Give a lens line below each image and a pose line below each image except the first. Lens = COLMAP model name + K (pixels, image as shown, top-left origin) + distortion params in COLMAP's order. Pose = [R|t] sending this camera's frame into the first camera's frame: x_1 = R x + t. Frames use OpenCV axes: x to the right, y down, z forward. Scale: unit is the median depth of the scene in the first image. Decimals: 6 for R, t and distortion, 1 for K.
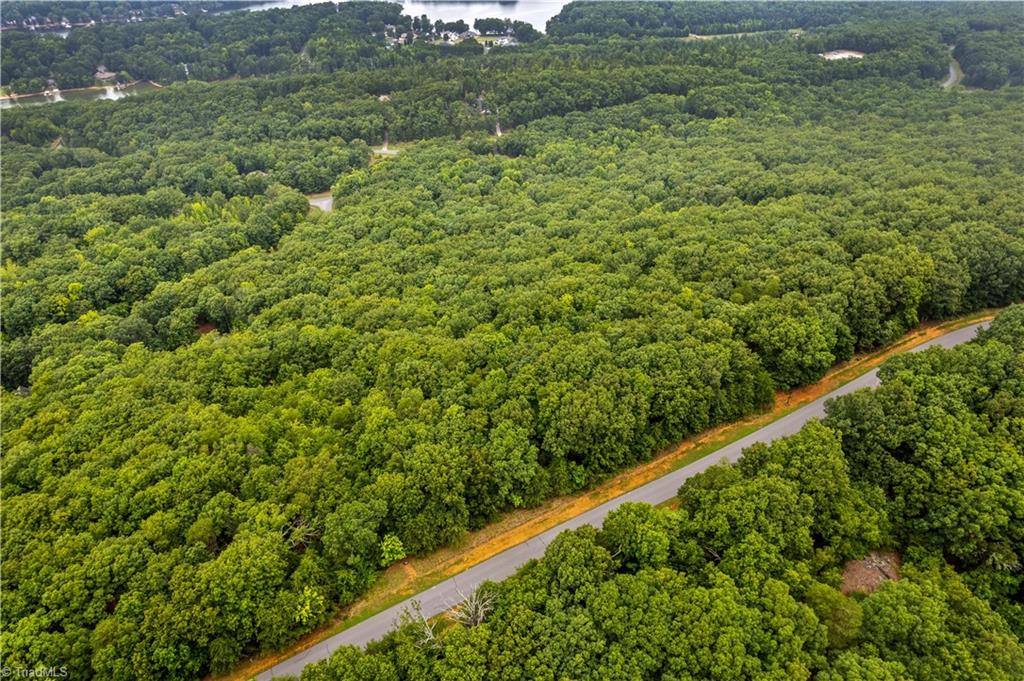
lens RADIAL K [[648.8, 0, 512.0], [0, 648.8, 340.5], [0, 0, 1]] dist [-0.077843, 0.066186]
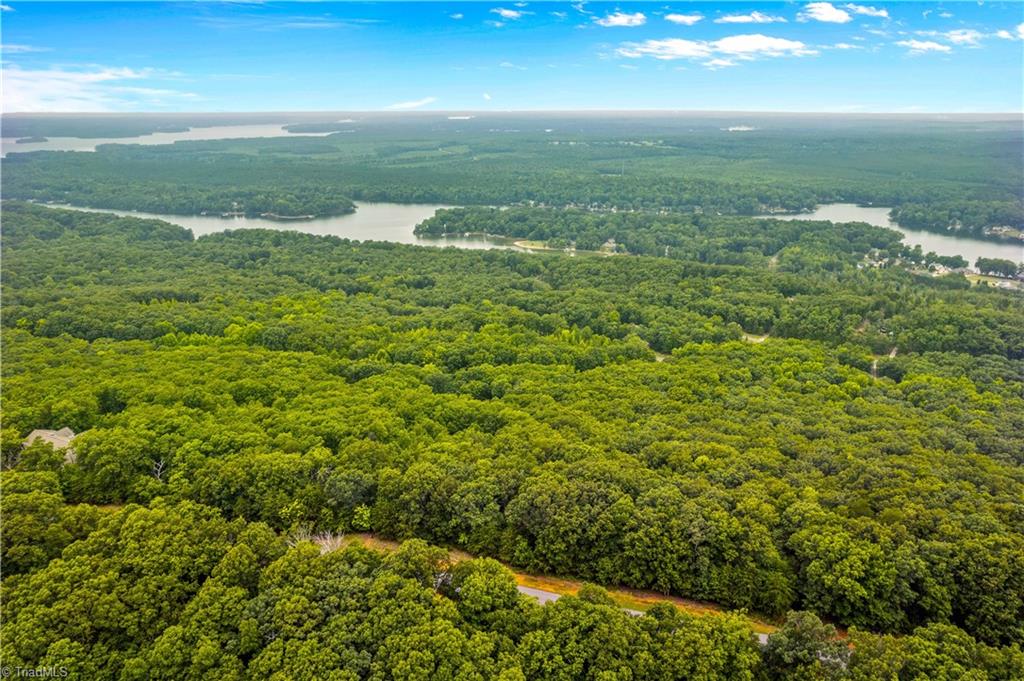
lens RADIAL K [[648.8, 0, 512.0], [0, 648.8, 340.5], [0, 0, 1]] dist [-0.077843, 0.066186]
pose [[0.712821, 0.241637, -0.658405, 0.387455], [-0.425966, 0.894952, -0.132721, 0.022190], [0.557171, 0.375064, 0.740870, 0.026964]]
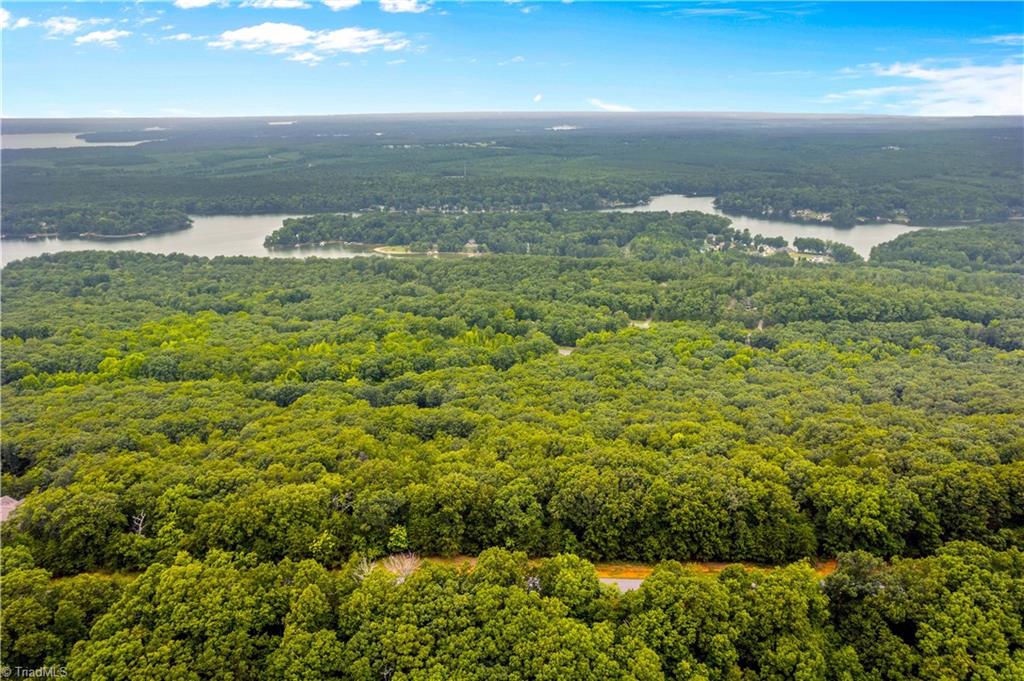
lens RADIAL K [[648.8, 0, 512.0], [0, 648.8, 340.5], [0, 0, 1]] dist [-0.077843, 0.066186]
pose [[0.866245, 0.166342, -0.471116, 0.258435], [-0.298985, 0.928060, -0.222066, 0.085436], [0.400285, 0.333220, 0.853661, -0.060413]]
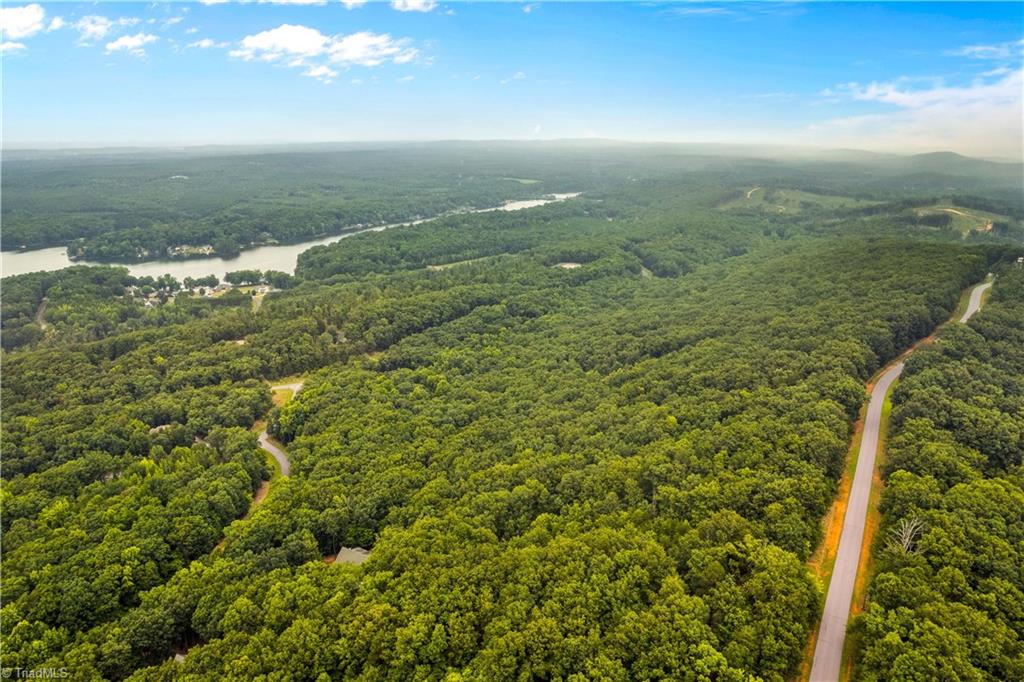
lens RADIAL K [[658.3, 0, 516.7], [0, 658.3, 341.4], [0, 0, 1]] dist [-0.075765, 0.067429]
pose [[0.871609, -0.142665, 0.468983, -0.653876], [0.293735, 0.917935, -0.266673, 0.045040], [-0.392451, 0.370191, 0.841986, -0.067396]]
